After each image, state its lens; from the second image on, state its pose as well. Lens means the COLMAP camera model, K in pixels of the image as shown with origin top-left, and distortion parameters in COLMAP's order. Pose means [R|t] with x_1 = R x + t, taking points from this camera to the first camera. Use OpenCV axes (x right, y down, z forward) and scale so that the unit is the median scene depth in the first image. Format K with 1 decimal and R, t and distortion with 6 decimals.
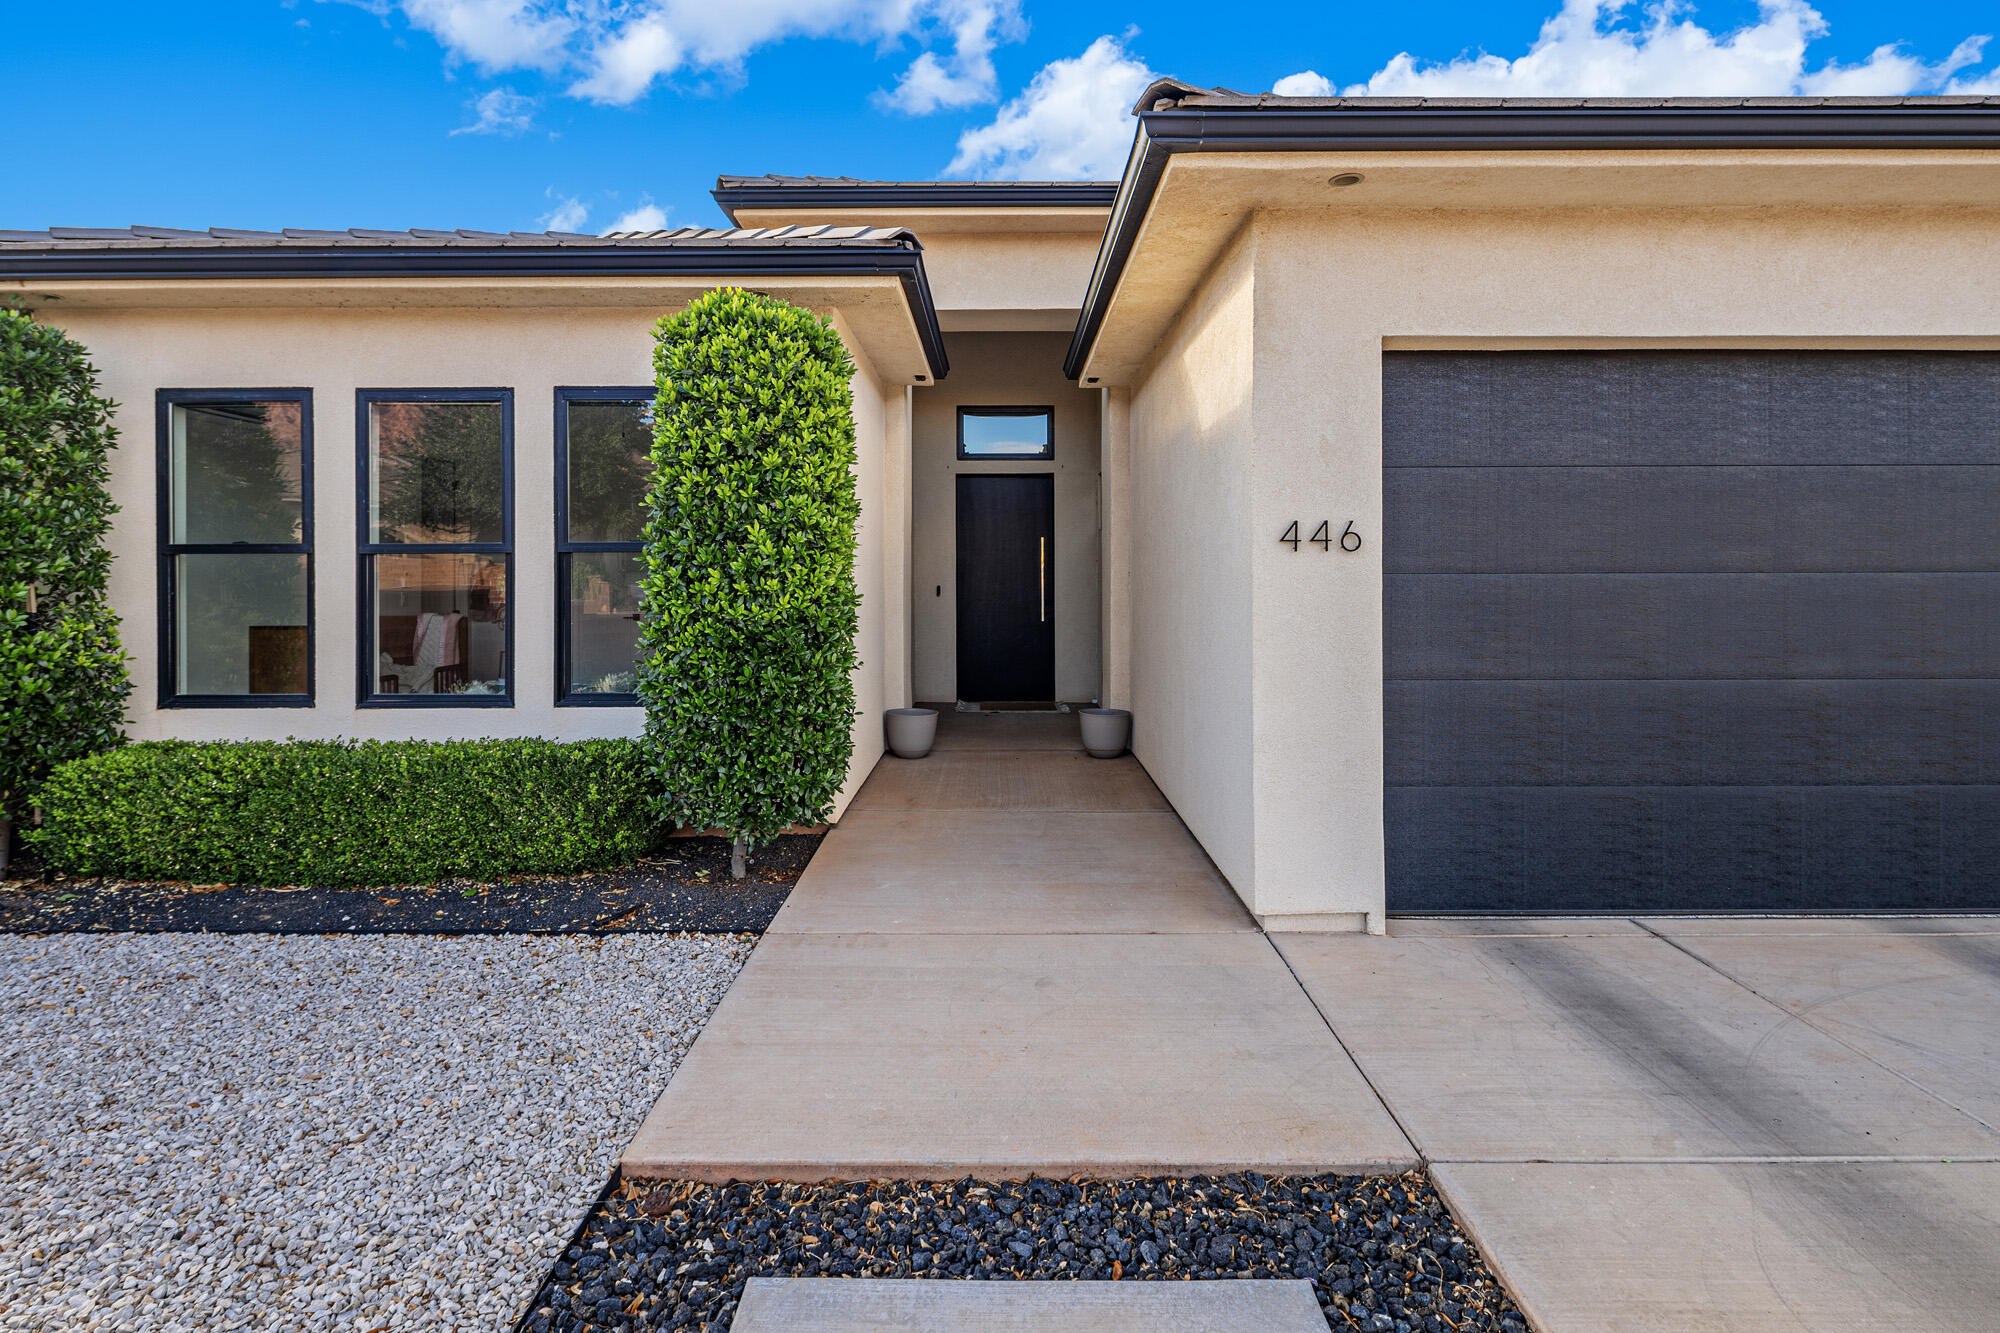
lens RADIAL K [[1003.0, 0, 999.9], [0, 1003.0, 598.4], [0, 0, 1]] dist [0.000753, 0.000075]
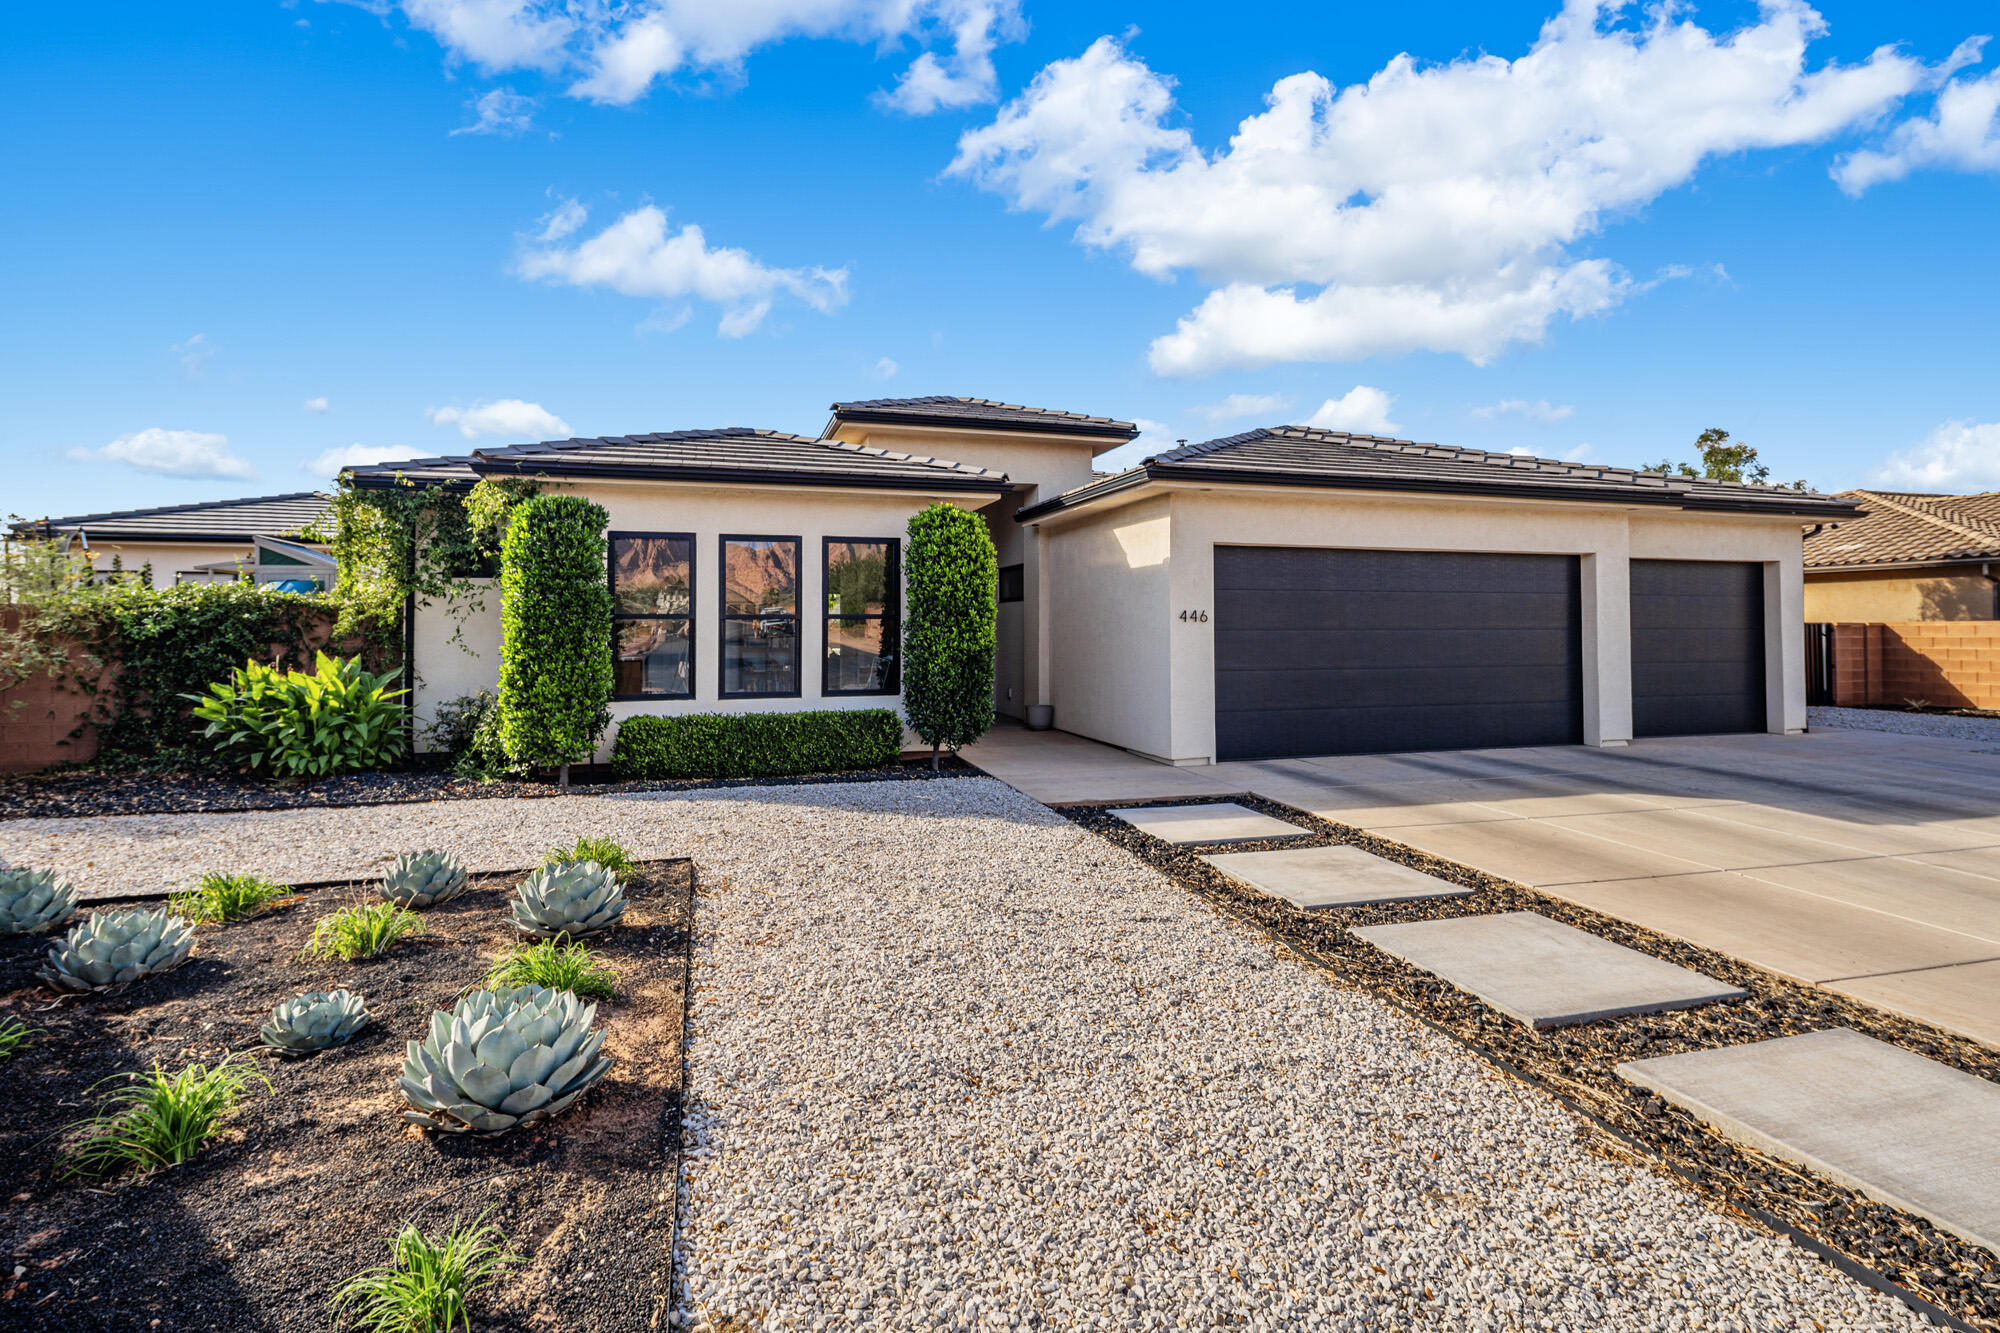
lens RADIAL K [[977.8, 0, 999.6], [0, 977.8, 640.6], [0, 0, 1]] dist [0.001184, -0.000221]
pose [[0.955802, -0.001849, 0.294004, -0.855434], [0.005836, 0.999902, -0.012687, 0.029961], [-0.293952, 0.013843, 0.955720, -1.213727]]
